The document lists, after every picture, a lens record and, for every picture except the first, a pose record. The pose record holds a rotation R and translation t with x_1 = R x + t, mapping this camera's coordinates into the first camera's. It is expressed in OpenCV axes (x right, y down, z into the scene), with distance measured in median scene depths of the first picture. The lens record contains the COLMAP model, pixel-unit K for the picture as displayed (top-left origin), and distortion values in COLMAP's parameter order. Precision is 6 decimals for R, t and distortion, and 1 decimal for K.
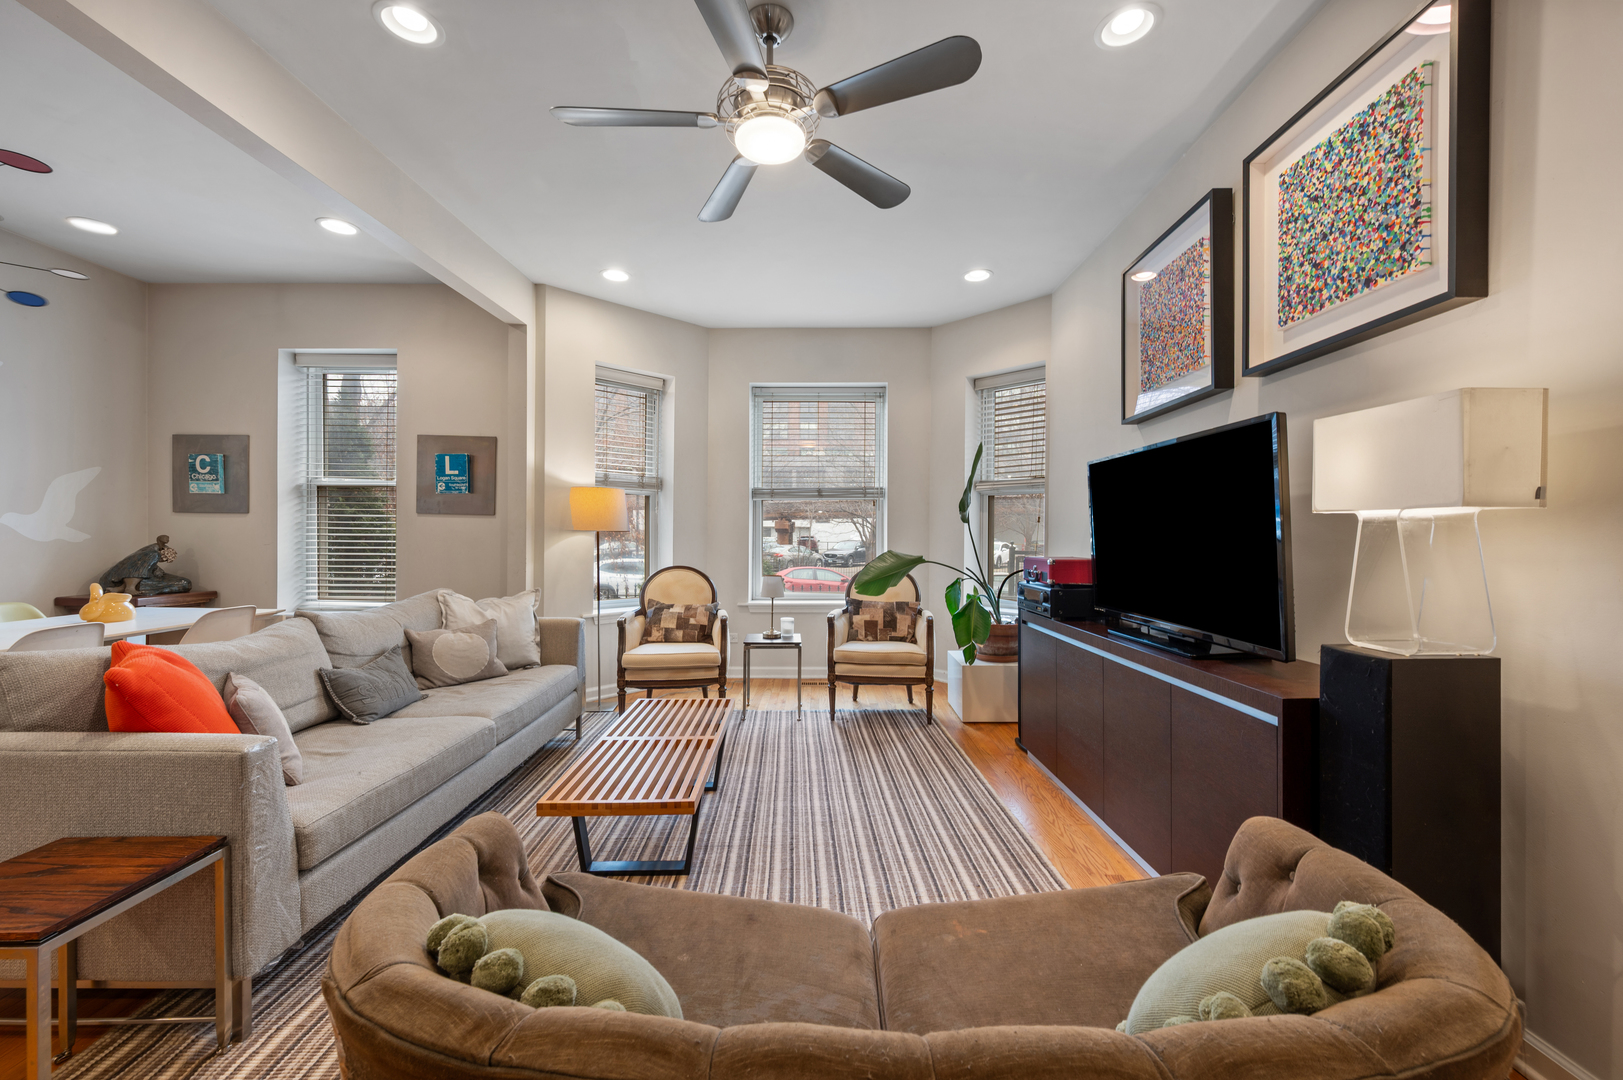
lens RADIAL K [[634.0, 0, 811.6], [0, 634.0, 537.2], [0, 0, 1]] dist [-0.002948, 0.000517]
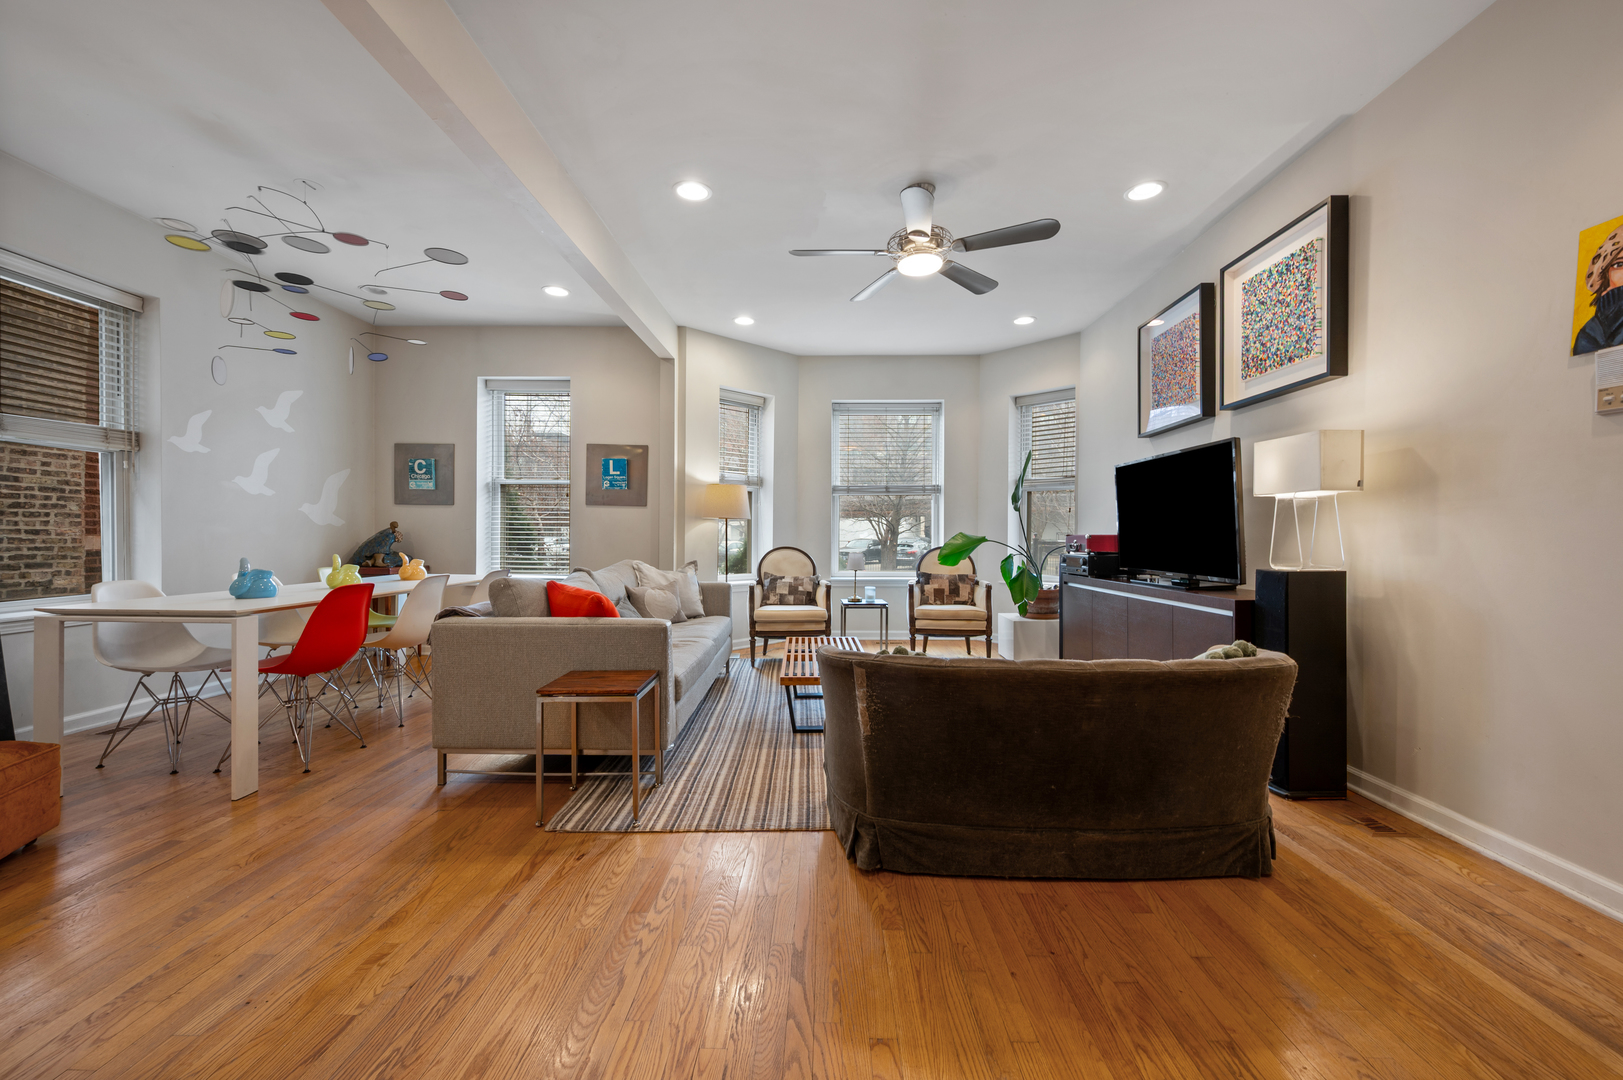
lens RADIAL K [[634.0, 0, 813.7], [0, 634.0, 536.0], [0, 0, 1]] dist [-0.002948, 0.000517]
pose [[0.999990, -0.000278, -0.004458, -0.237010], [0.000271, 0.999999, -0.001616, 0.042093], [0.004458, 0.001615, 0.999989, -0.430369]]
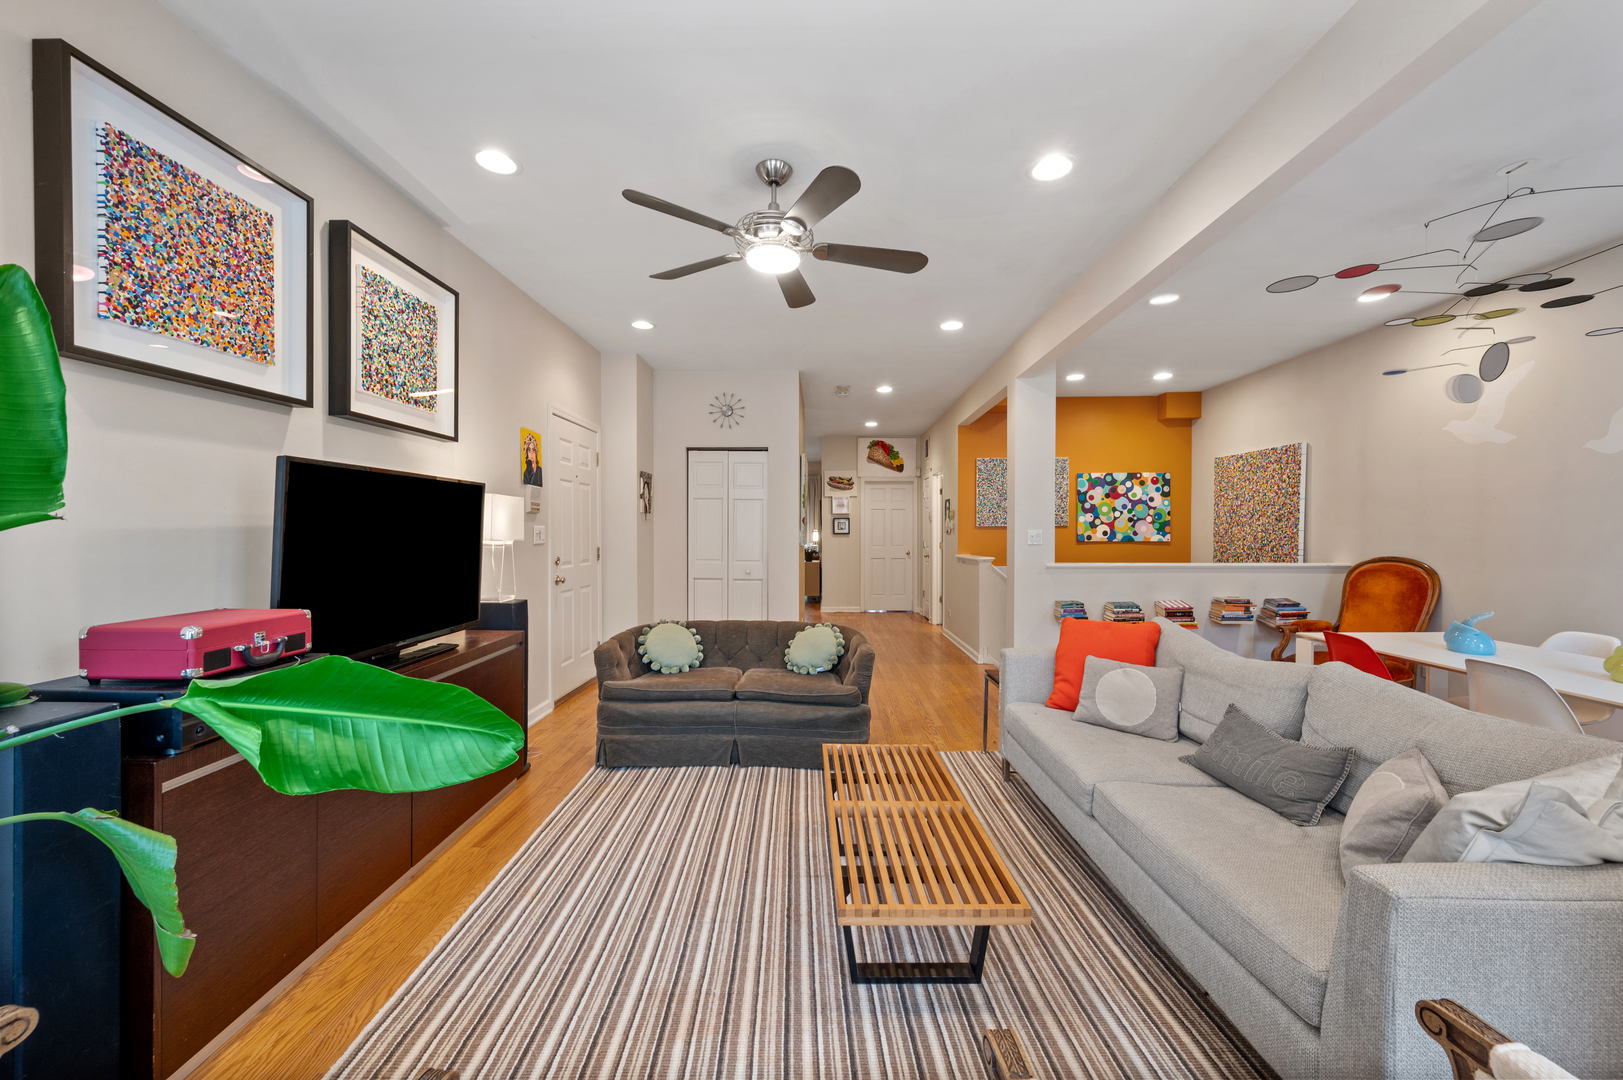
lens RADIAL K [[634.0, 0, 806.2], [0, 634.0, 533.5], [0, 0, 1]] dist [-0.002948, 0.000517]
pose [[-0.999910, -0.008084, 0.010700, -0.111176], [-0.007981, 0.999922, 0.009596, -0.050468], [-0.010777, 0.009510, -0.999897, 1.689186]]
